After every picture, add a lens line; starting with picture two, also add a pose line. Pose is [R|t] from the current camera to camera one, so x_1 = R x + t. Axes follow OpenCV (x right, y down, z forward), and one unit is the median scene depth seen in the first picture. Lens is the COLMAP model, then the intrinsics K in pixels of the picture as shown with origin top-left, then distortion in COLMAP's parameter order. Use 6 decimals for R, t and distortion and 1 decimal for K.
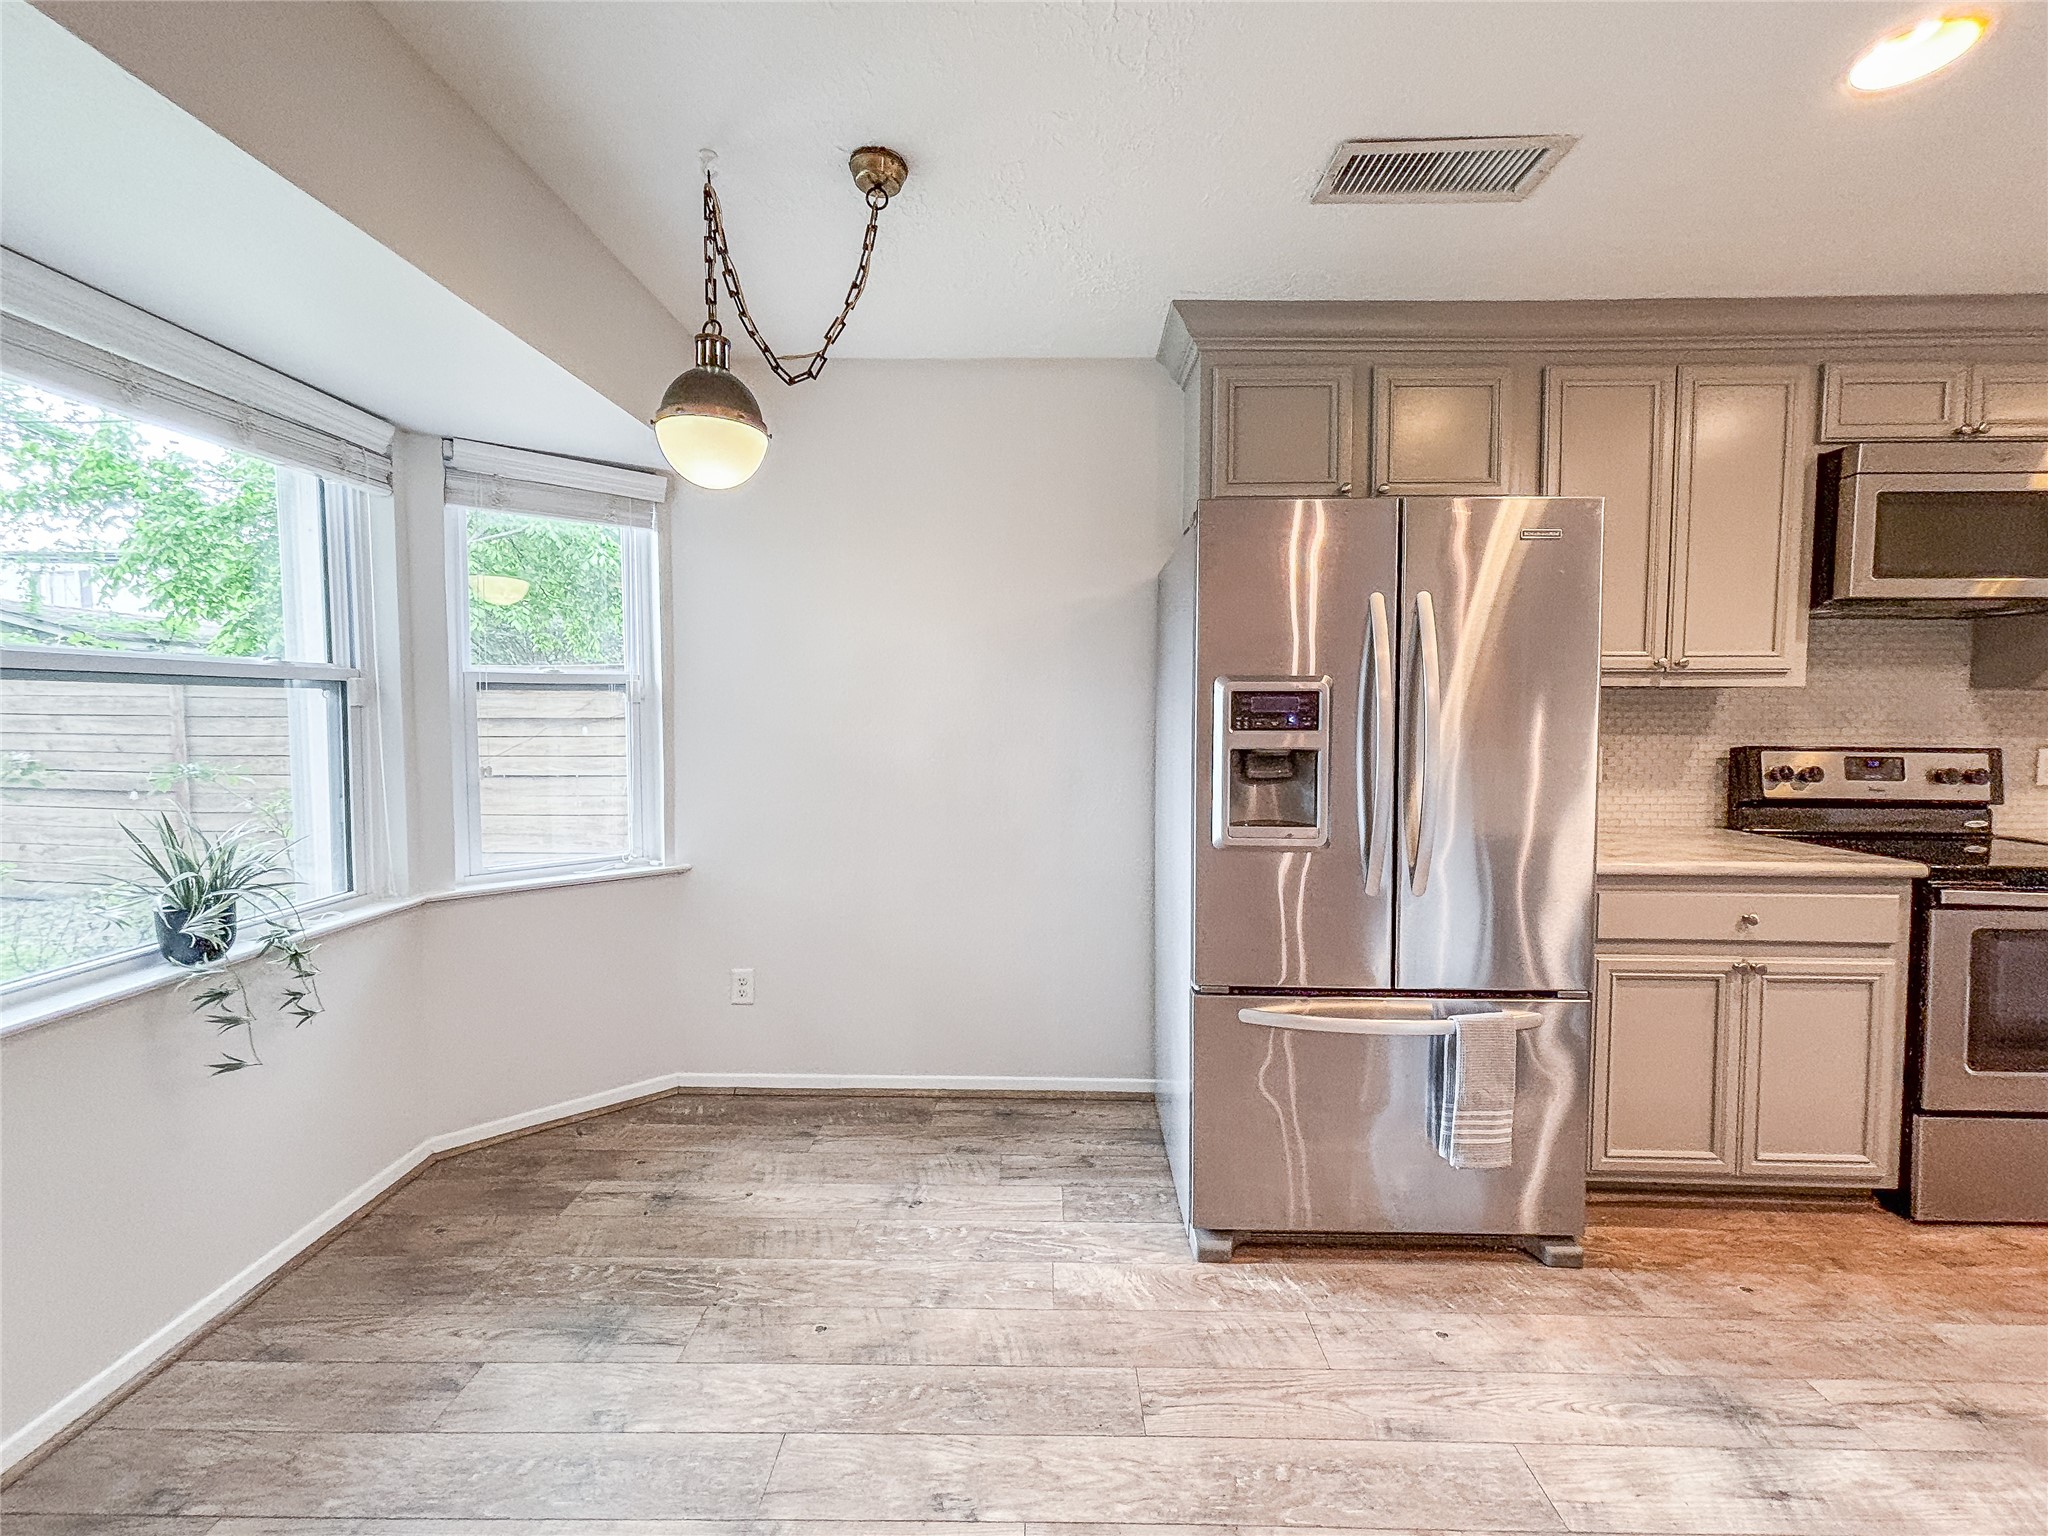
lens RADIAL K [[857.3, 0, 1015.3], [0, 857.3, 747.4], [0, 0, 1]] dist [0.001311, 0.001282]
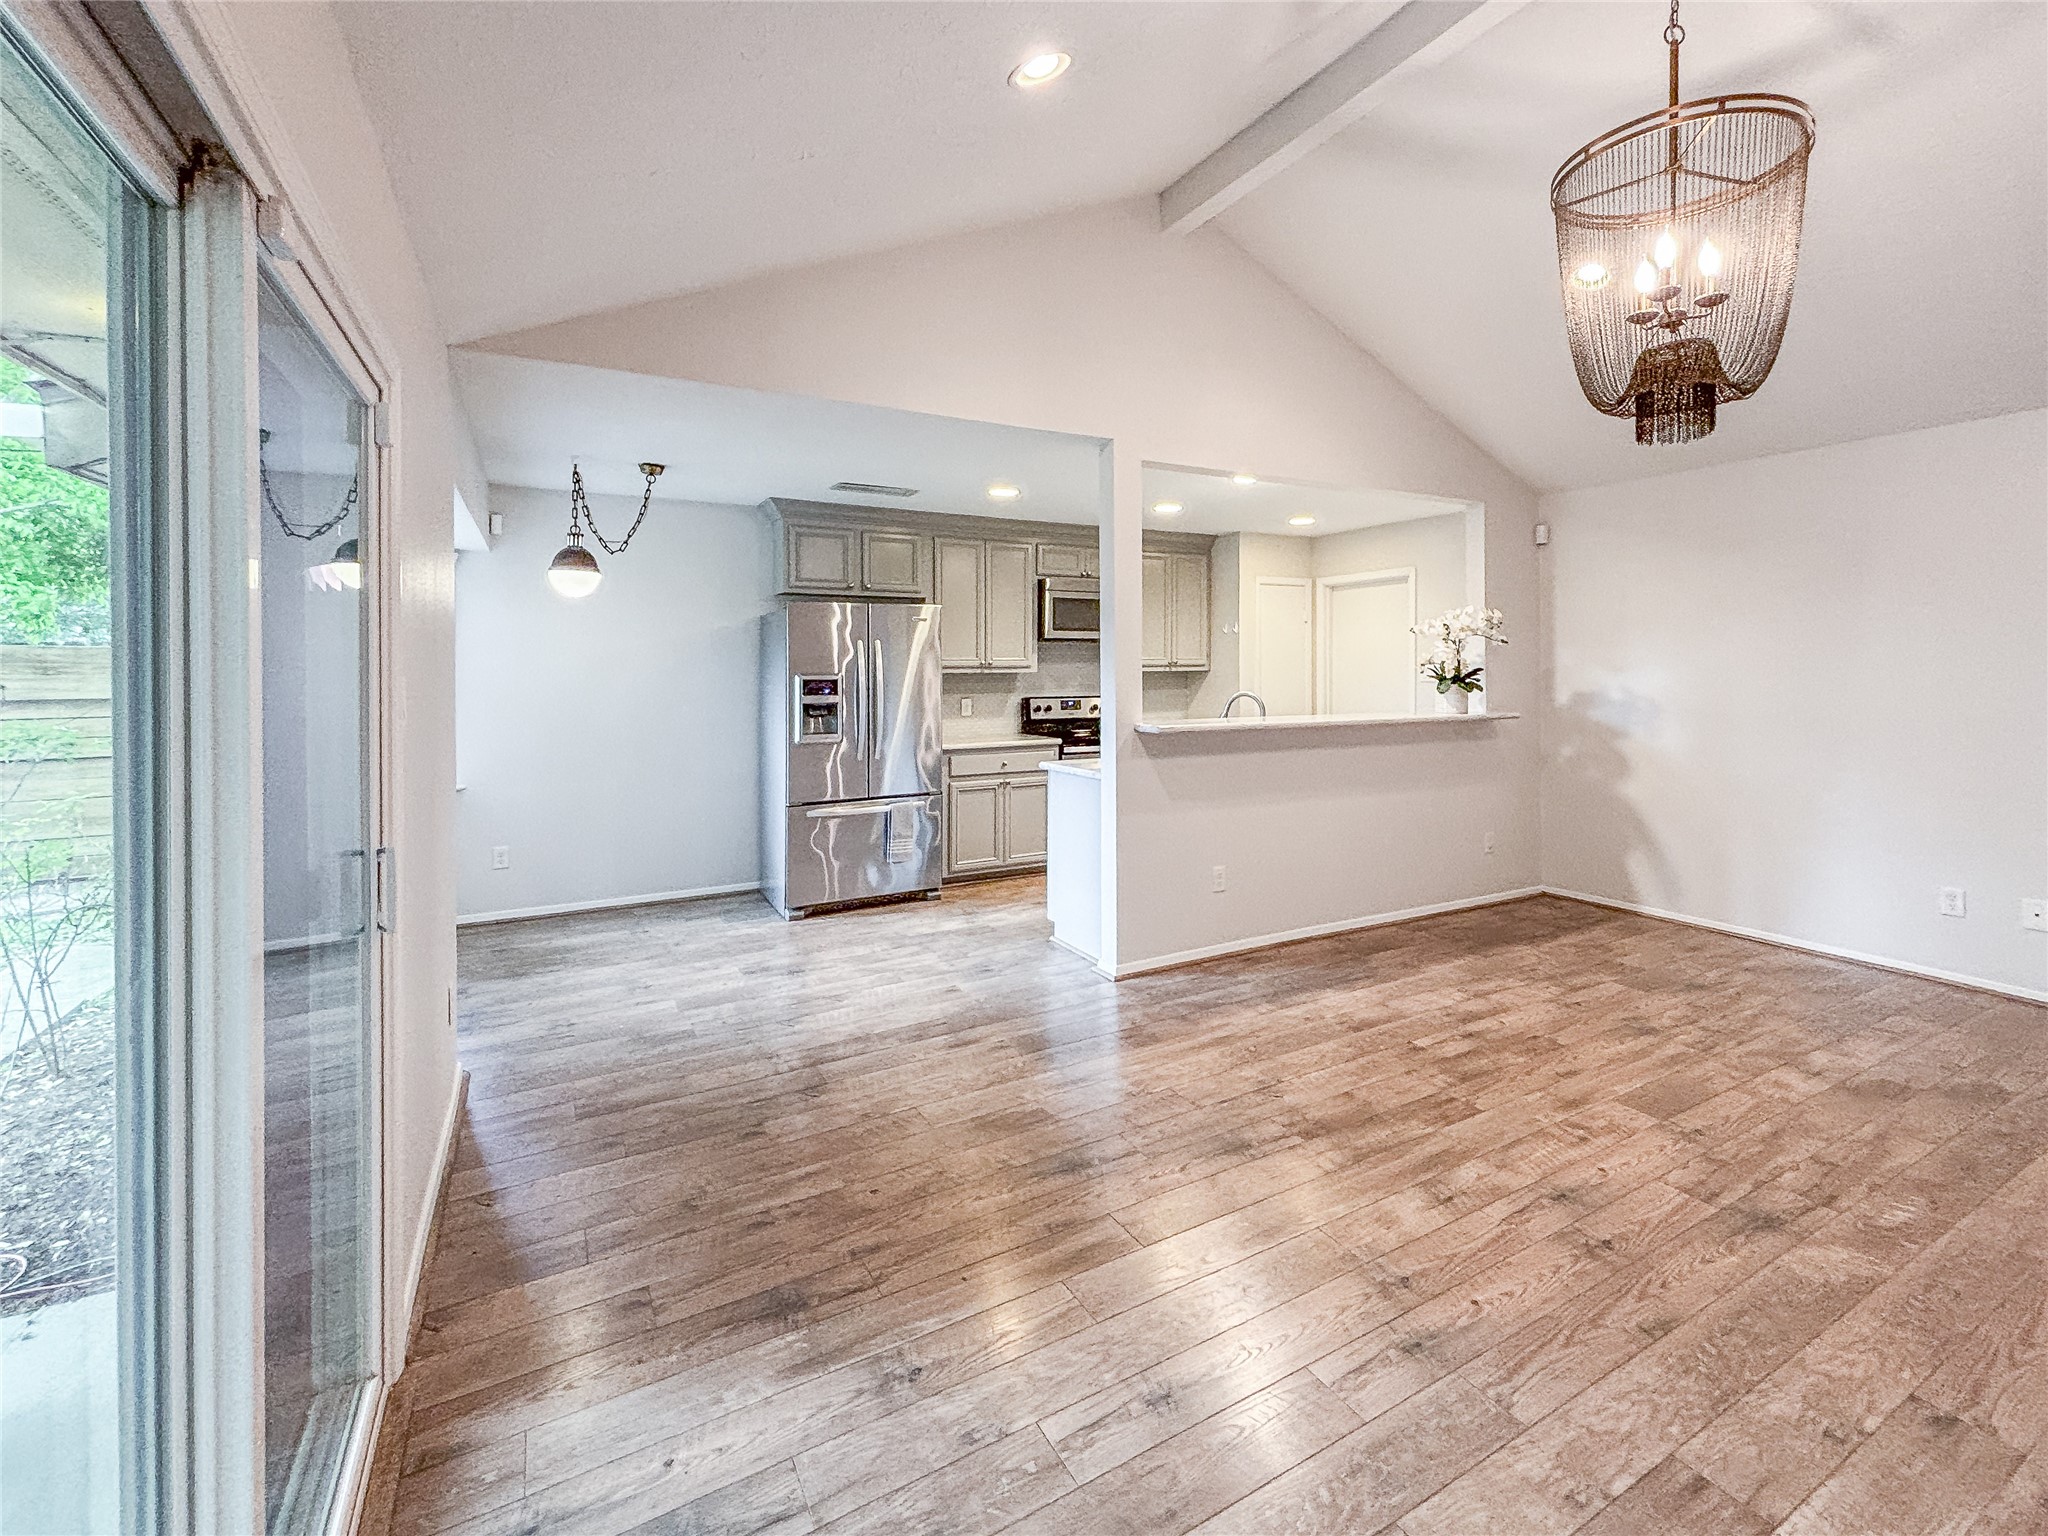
lens RADIAL K [[910.2, 0, 1091.1], [0, 910.2, 653.1], [0, 0, 1]] dist [0.002934, 0.000044]
pose [[0.841574, 0.002089, 0.540138, -0.366755], [0.032420, 0.997994, -0.054372, 0.020793], [-0.539168, 0.063269, 0.839818, -1.307367]]
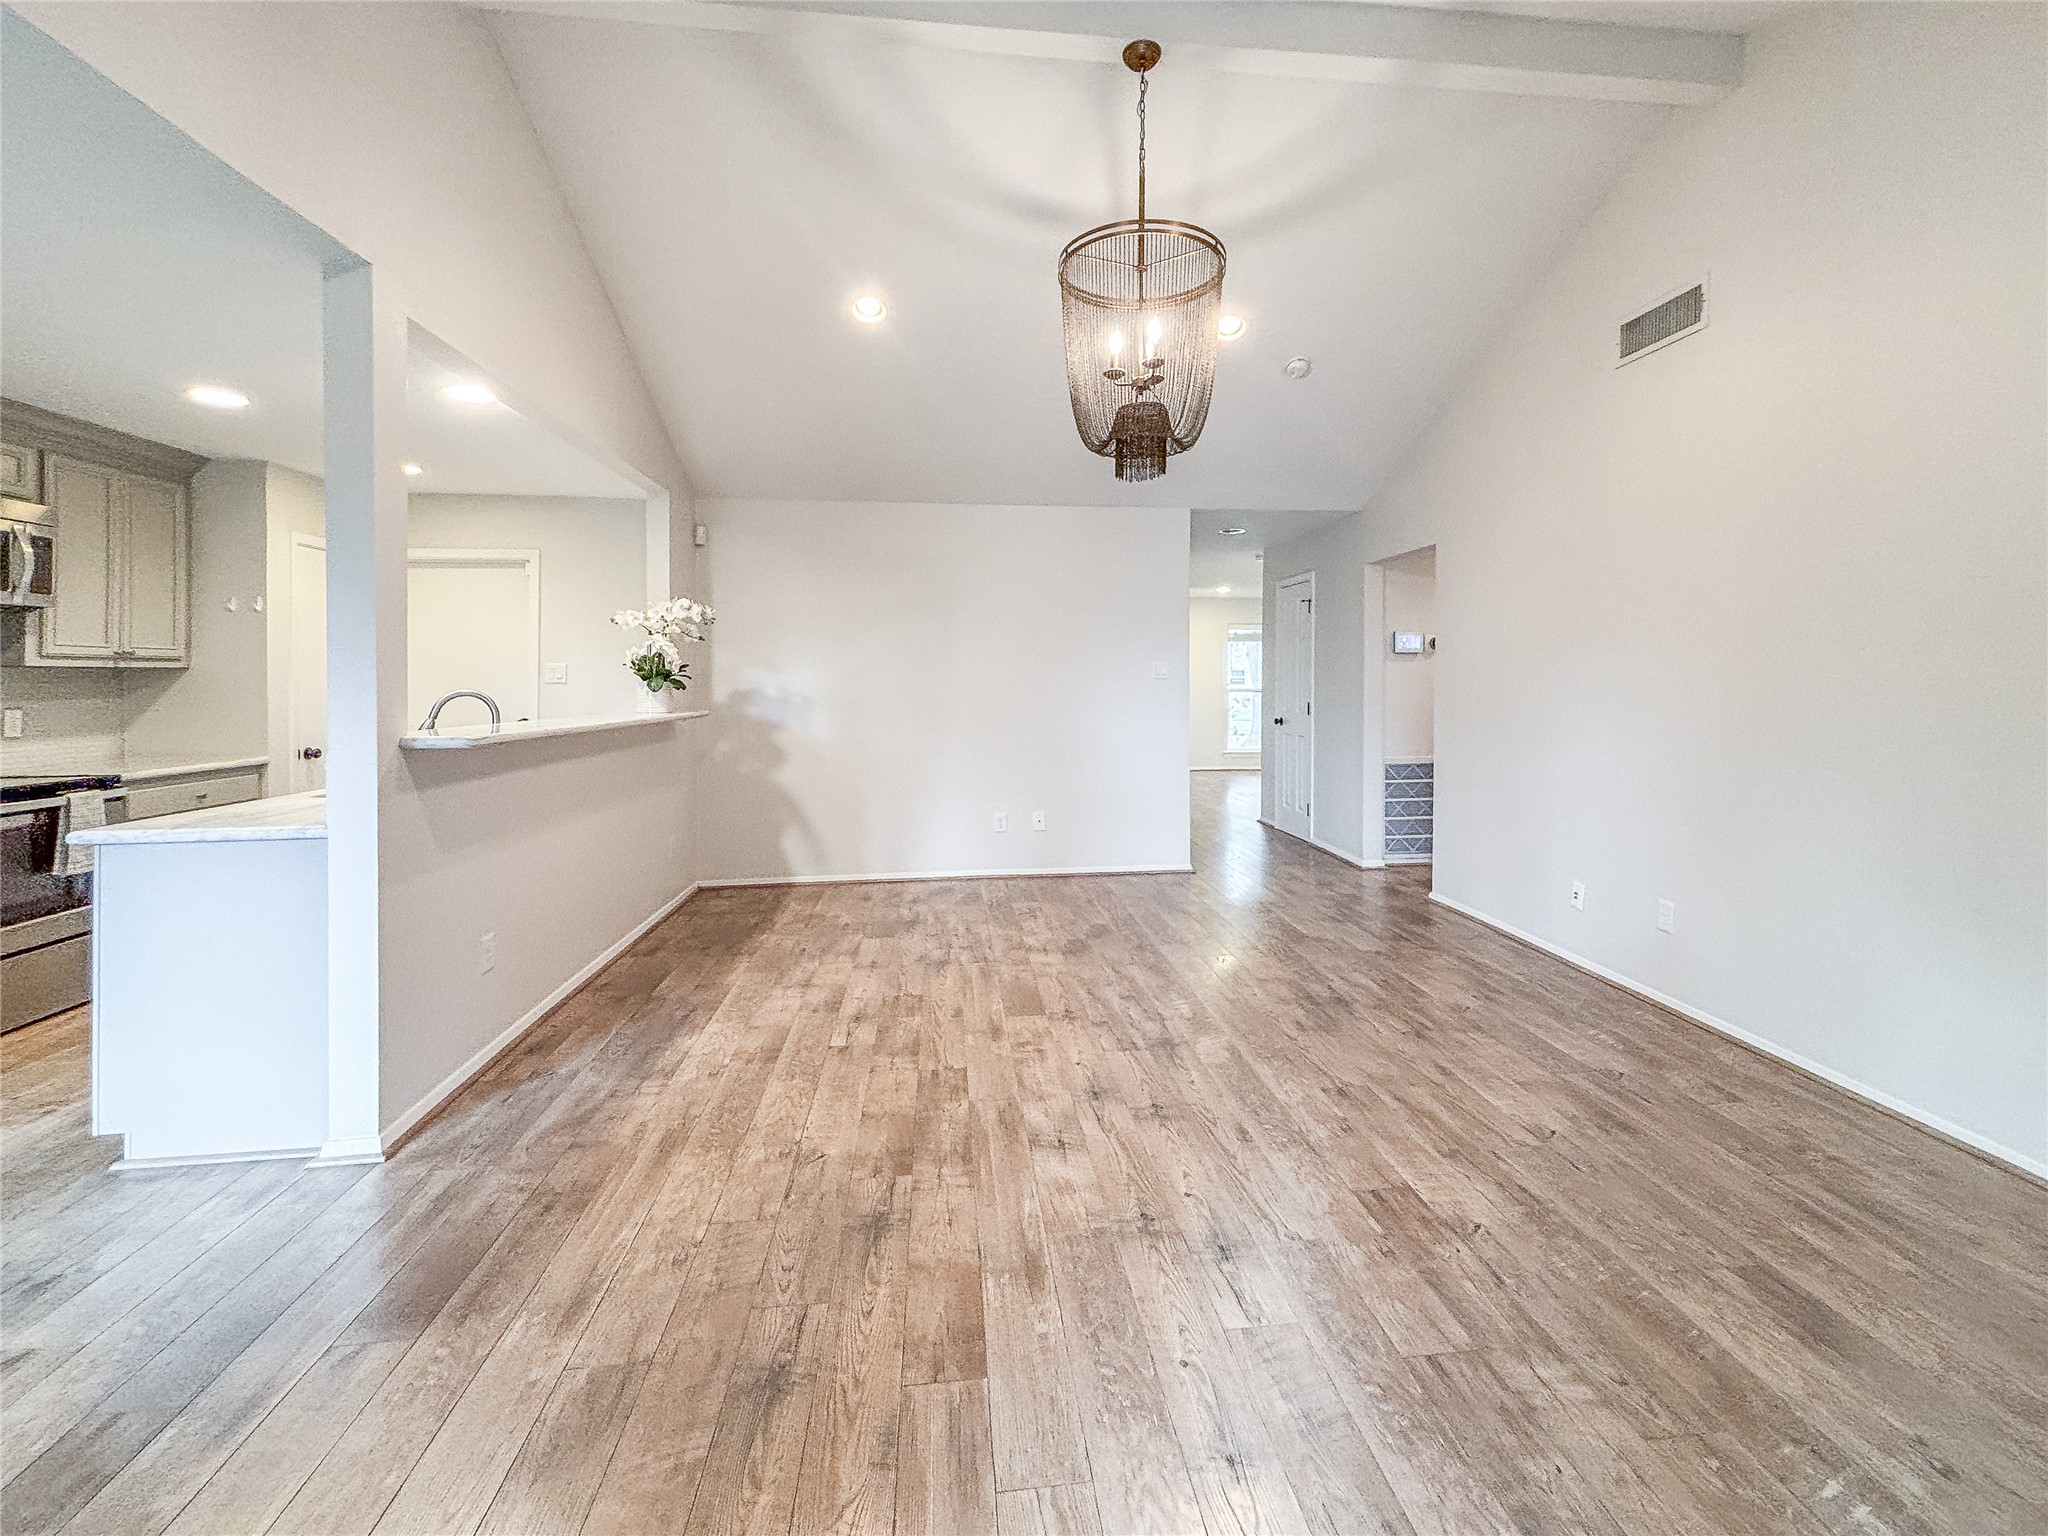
lens RADIAL K [[857.3, 0, 1047.0], [0, 857.3, 681.2], [0, 0, 1]] dist [0.001311, 0.001282]
pose [[-0.151936, -0.004233, 0.988381, -0.483439], [0.050081, 0.998673, 0.011976, 0.023832], [-0.987121, 0.051318, -0.151523, -0.509551]]
